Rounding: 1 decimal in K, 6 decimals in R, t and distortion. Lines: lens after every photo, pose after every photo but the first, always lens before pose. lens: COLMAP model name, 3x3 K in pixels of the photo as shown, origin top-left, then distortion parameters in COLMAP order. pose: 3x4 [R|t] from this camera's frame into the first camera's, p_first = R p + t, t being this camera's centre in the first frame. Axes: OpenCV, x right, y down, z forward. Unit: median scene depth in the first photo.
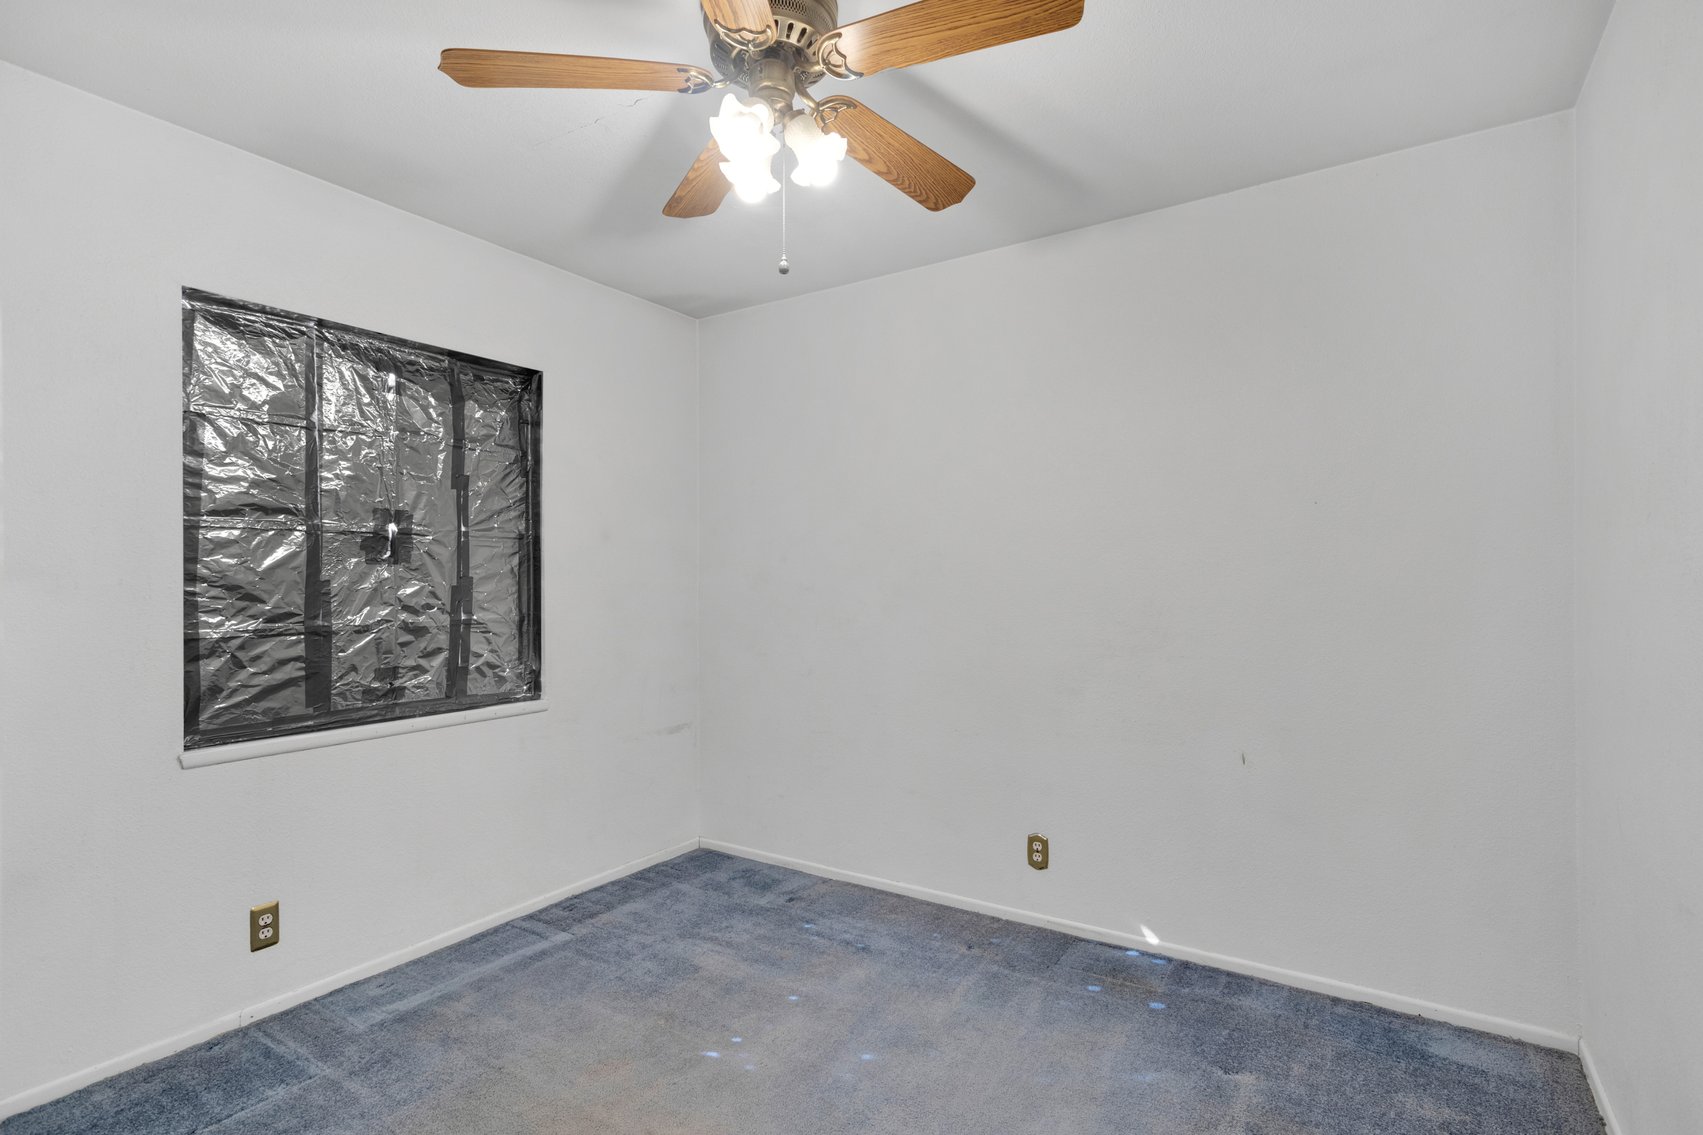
lens RADIAL K [[823.1, 0, 860.7], [0, 823.1, 580.6], [0, 0, 1]] dist [0.000893, 0.000776]
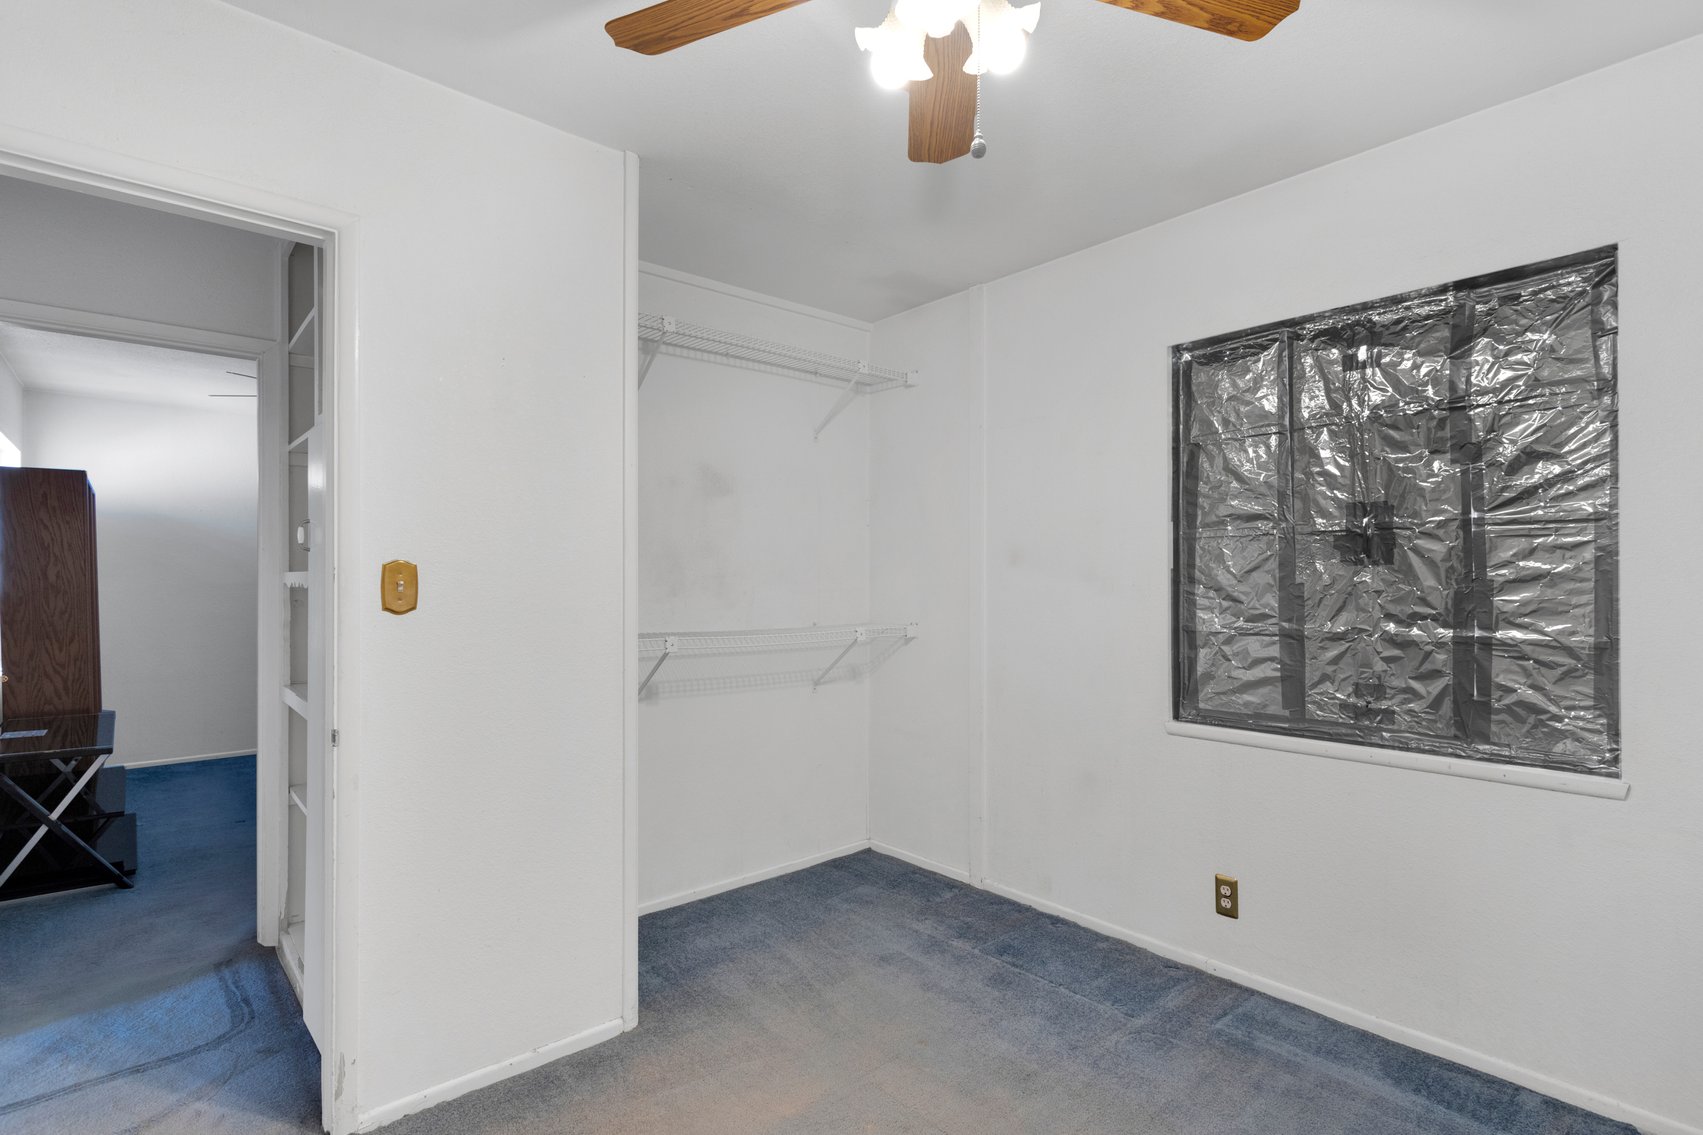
lens RADIAL K [[823.1, 0, 860.7], [0, 823.1, 580.6], [0, 0, 1]] dist [0.000893, 0.000776]
pose [[-0.271678, 0.002882, -0.962384, 0.420701], [-0.001805, 0.999992, 0.003505, -0.005715], [0.962386, 0.002690, -0.271671, 0.742020]]
